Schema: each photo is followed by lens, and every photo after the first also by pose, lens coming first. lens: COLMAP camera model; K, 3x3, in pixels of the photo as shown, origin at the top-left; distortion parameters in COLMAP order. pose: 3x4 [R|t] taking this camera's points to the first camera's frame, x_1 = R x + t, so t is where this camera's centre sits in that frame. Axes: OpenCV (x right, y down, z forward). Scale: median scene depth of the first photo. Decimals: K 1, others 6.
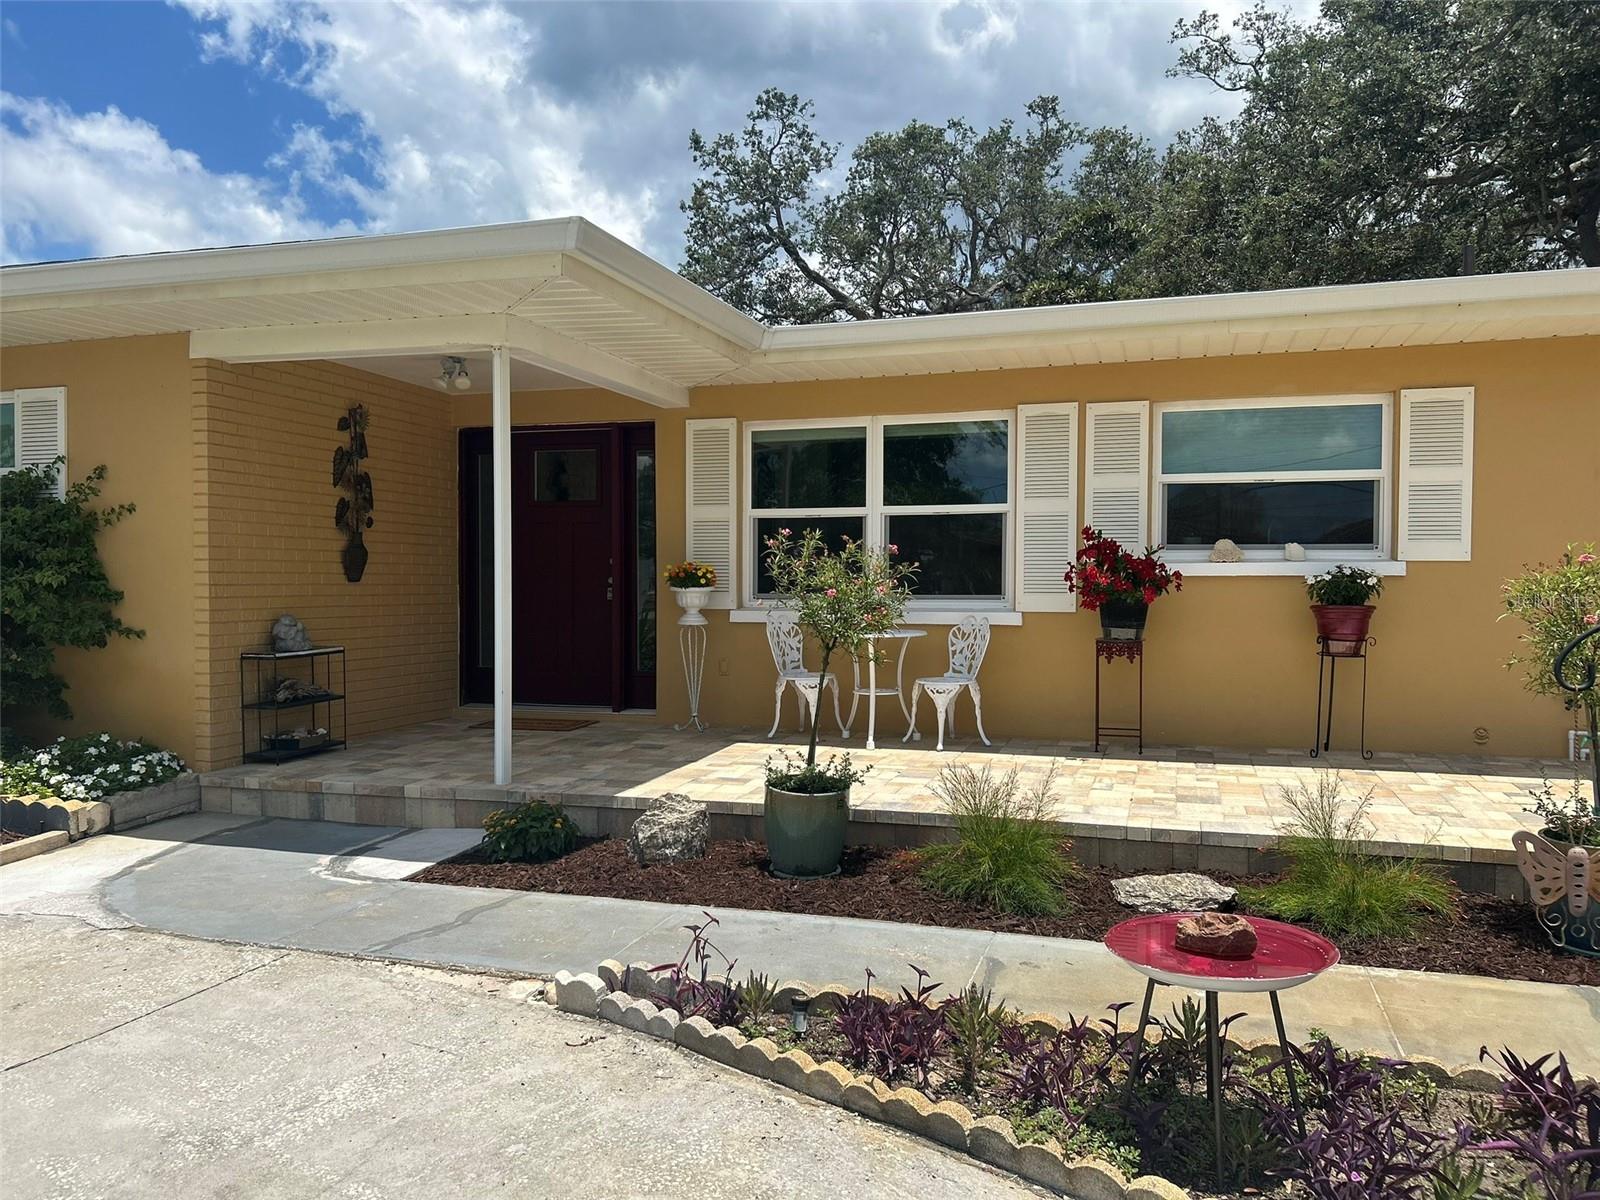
lens RADIAL K [[1191.6, 0, 795.7], [0, 1191.6, 591.4], [0, 0, 1]] dist [-0.013187, -0.020351]
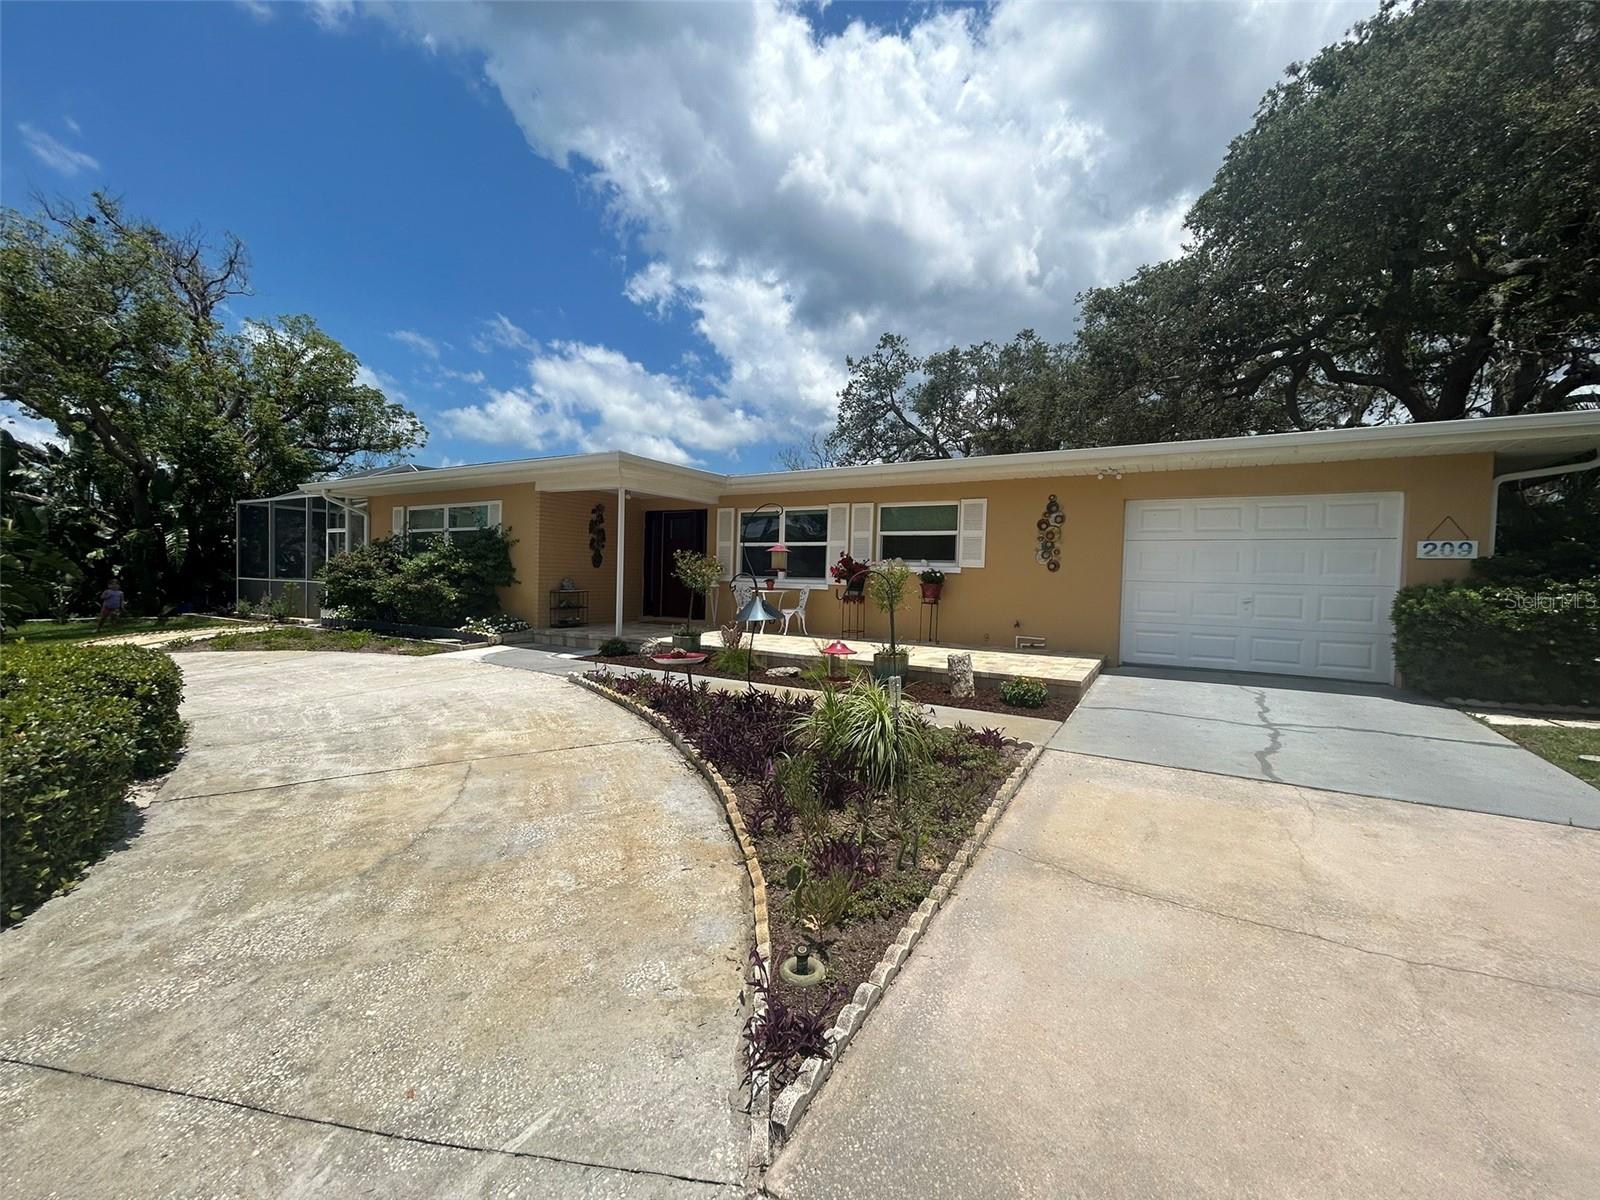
lens RADIAL K [[645.9, 0, 803.2], [0, 645.9, 584.3], [0, 0, 1]] dist [-0.009421, 0.000327]
pose [[0.974729, 0.026745, -0.221784, 0.426501], [-0.027907, 0.999608, -0.002107, 0.020034], [0.221640, 0.008243, 0.975094, -0.359860]]
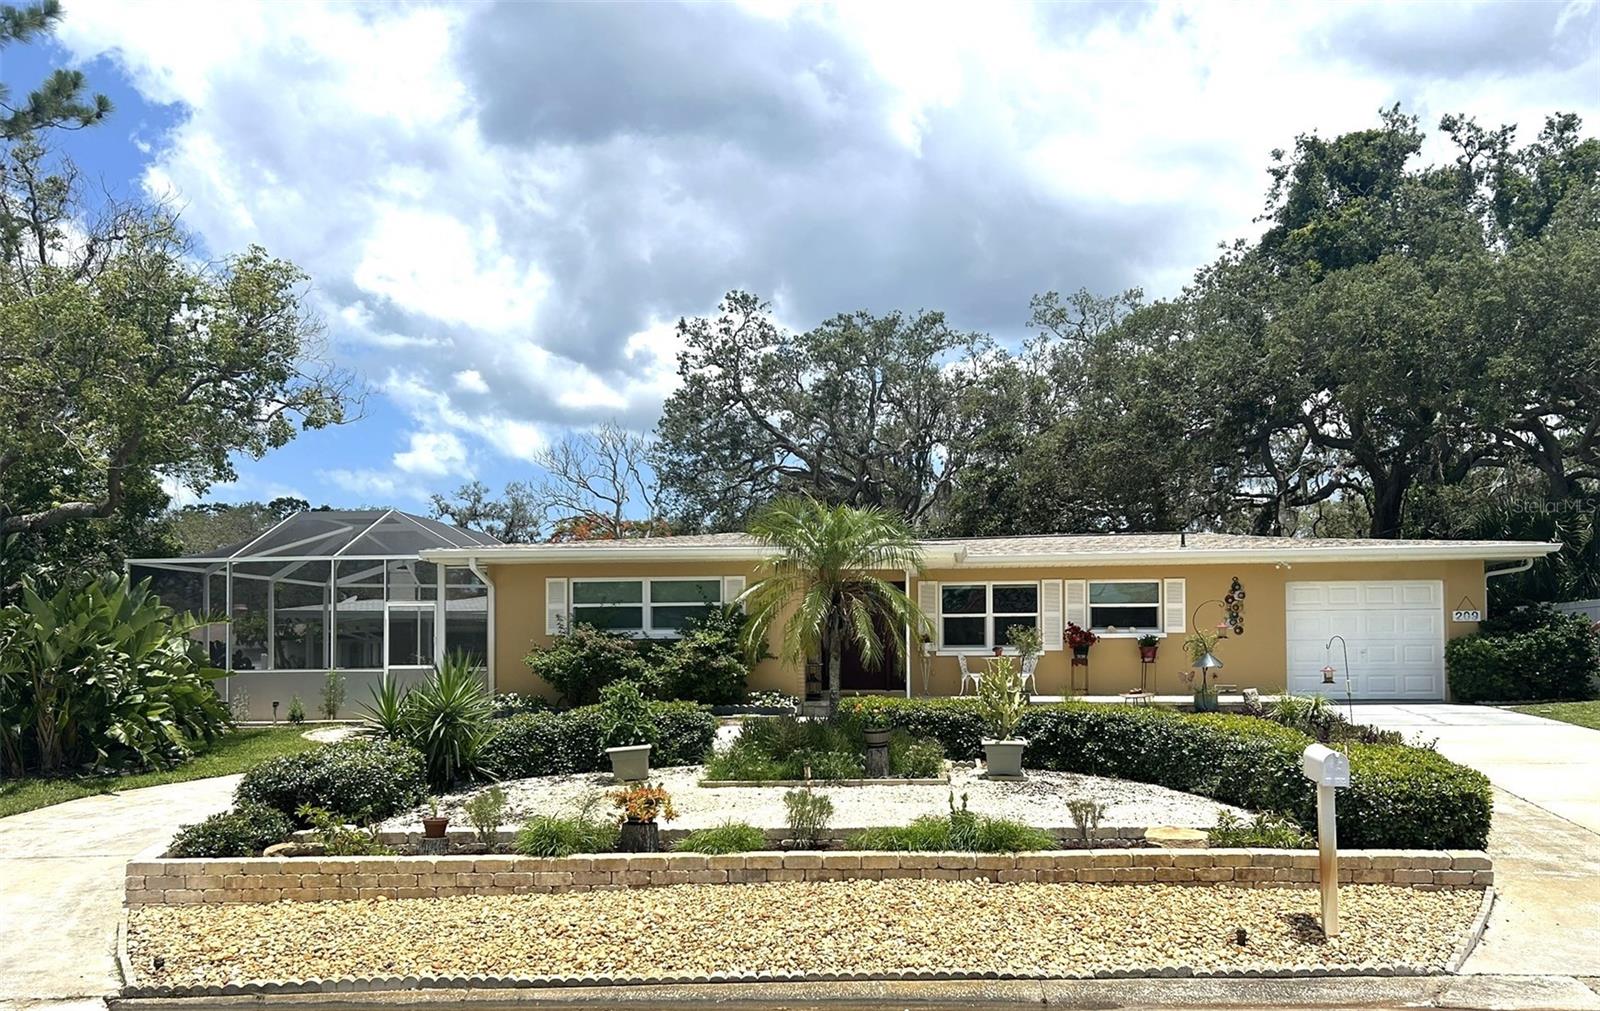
lens RADIAL K [[1257.2, 0, 805.8], [0, 1257.2, 517.0], [0, 0, 1]] dist [-0.011664, -0.006456]
pose [[0.984516, 0.014068, 0.174731, -0.891404], [0.006857, 0.992922, -0.118574, 0.051075], [-0.175162, 0.117936, 0.977450, -1.866822]]
